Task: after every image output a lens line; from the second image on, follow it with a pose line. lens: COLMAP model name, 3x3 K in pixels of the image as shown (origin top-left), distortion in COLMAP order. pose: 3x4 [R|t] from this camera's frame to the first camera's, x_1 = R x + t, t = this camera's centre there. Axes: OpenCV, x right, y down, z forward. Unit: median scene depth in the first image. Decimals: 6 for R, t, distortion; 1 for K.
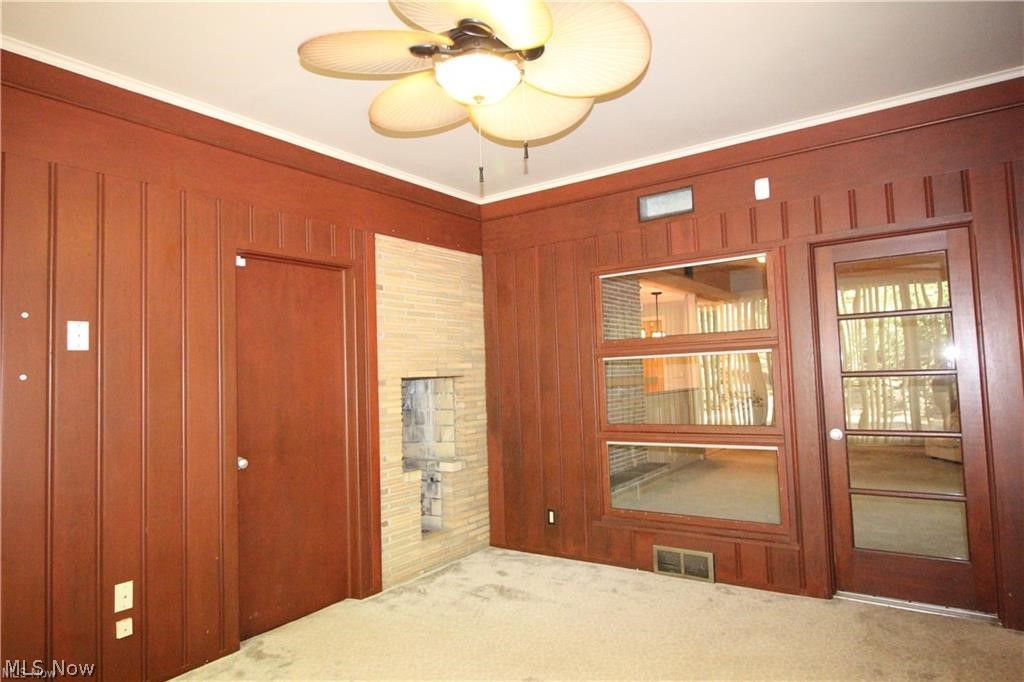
lens RADIAL K [[595.7, 0, 508.5], [0, 595.7, 339.5], [0, 0, 1]] dist [-0.001709, -0.003279]
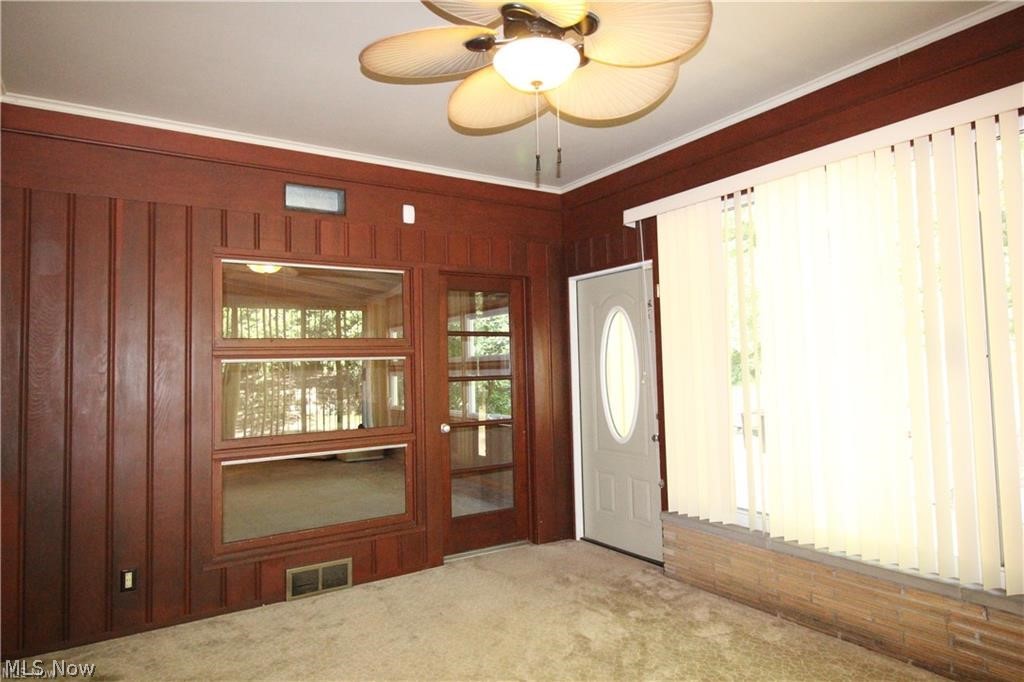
lens RADIAL K [[595.7, 0, 508.5], [0, 595.7, 339.5], [0, 0, 1]] dist [-0.001709, -0.003279]
pose [[0.397476, 0.073211, 0.914688, -0.490339], [-0.039561, 0.997253, -0.062628, 0.044669], [-0.916760, -0.011292, 0.399280, 0.356701]]
